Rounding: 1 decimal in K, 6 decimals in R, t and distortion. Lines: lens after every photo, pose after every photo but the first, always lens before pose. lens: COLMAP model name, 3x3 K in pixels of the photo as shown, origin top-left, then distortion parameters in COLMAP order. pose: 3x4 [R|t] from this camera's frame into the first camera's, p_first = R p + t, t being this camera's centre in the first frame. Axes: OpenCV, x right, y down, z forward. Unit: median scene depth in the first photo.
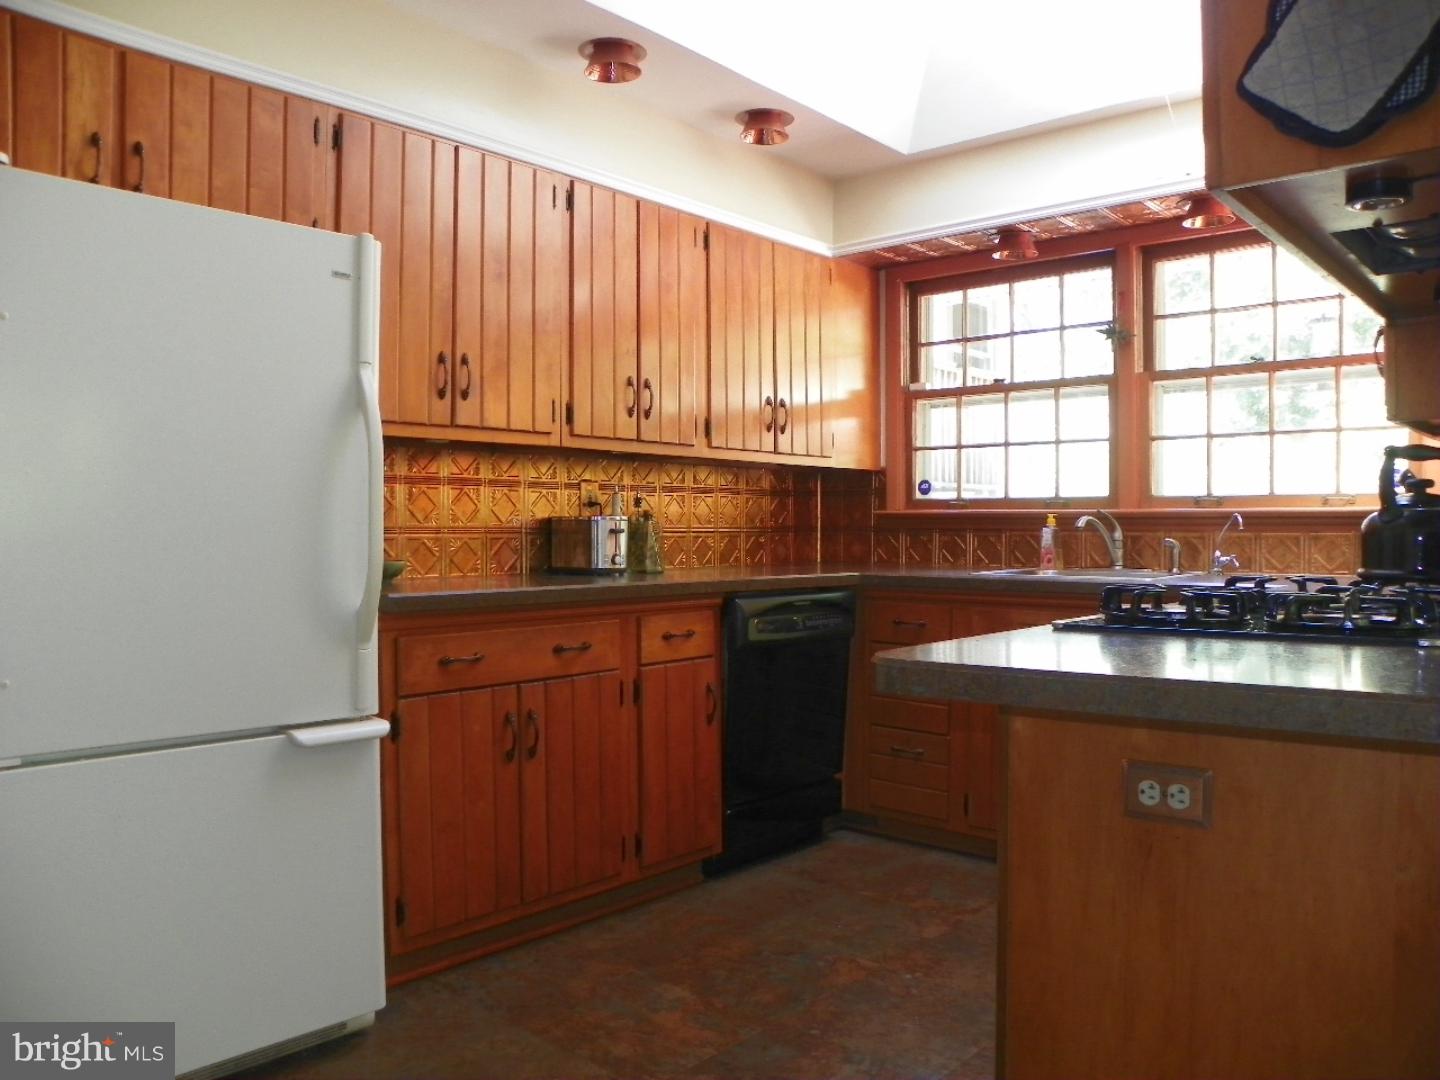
lens RADIAL K [[1107.8, 0, 728.0], [0, 1107.8, 549.3], [0, 0, 1]] dist [-0.146278, 0.075266]
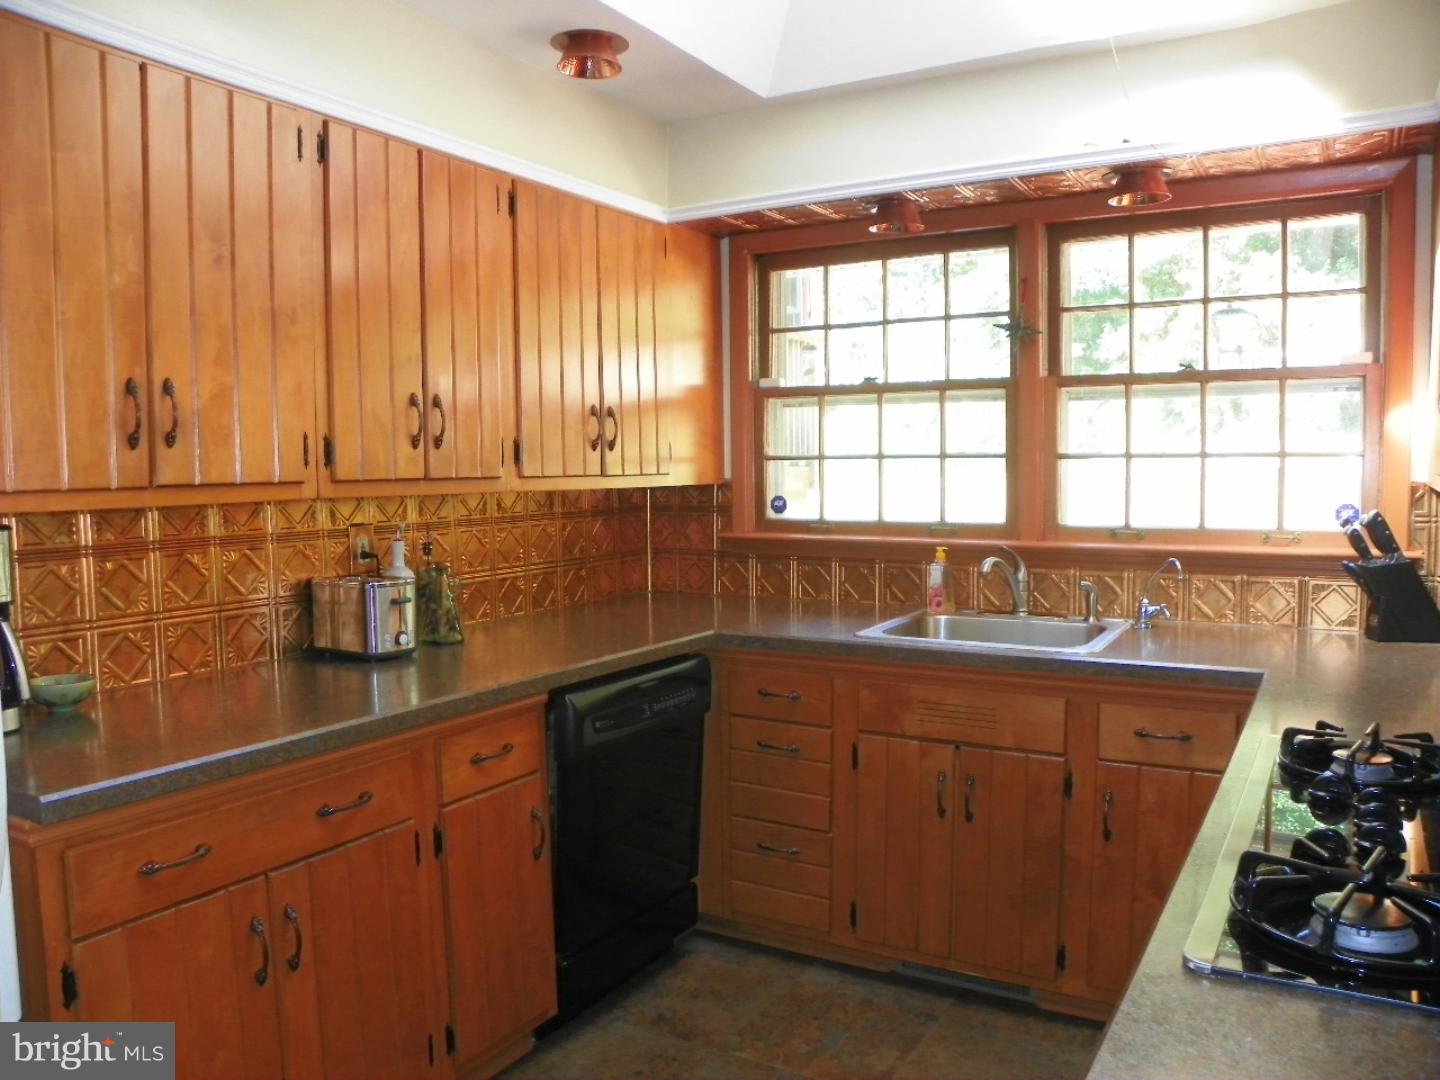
lens RADIAL K [[1107.8, 0, 728.9], [0, 1107.8, 547.8], [0, 0, 1]] dist [-0.146278, 0.075266]
pose [[0.981239, -0.024768, 0.191197, -0.023236], [0.014102, 0.998278, 0.056947, -0.089243], [-0.192278, -0.053182, 0.979898, 0.233235]]
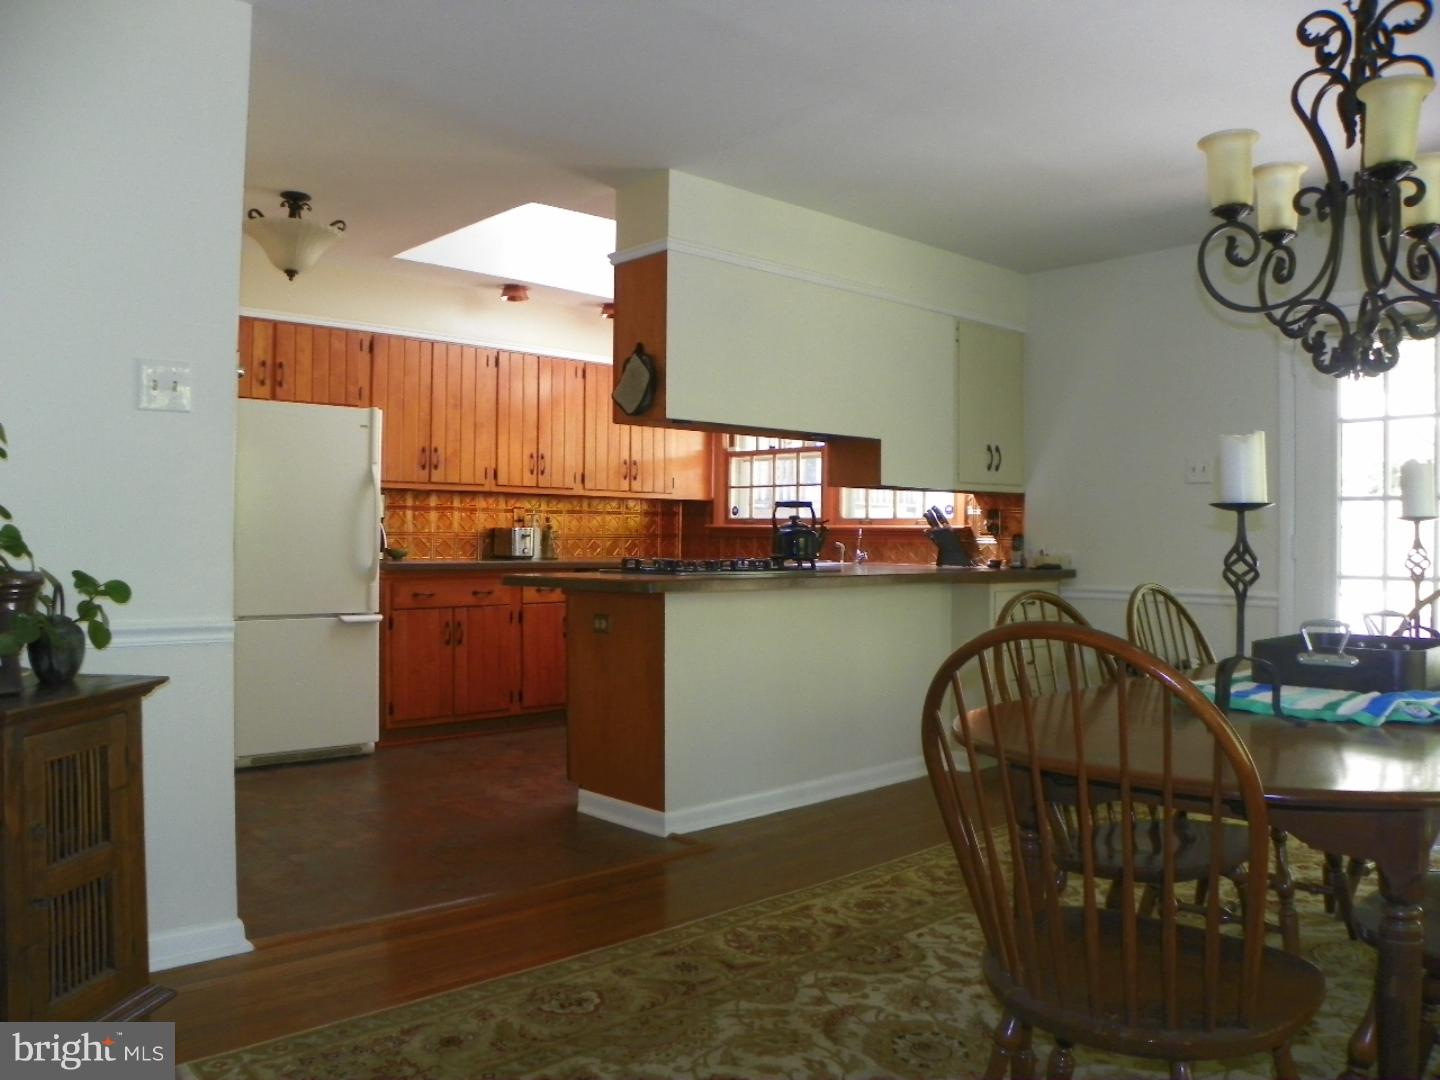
lens RADIAL K [[1107.8, 0, 720.8], [0, 1107.8, 546.1], [0, 0, 1]] dist [-0.146278, 0.075266]
pose [[0.994084, 0.011649, -0.107985, 0.418795], [-0.012613, 0.999886, -0.008251, 0.012240], [0.107876, 0.009564, 0.994118, -0.794326]]
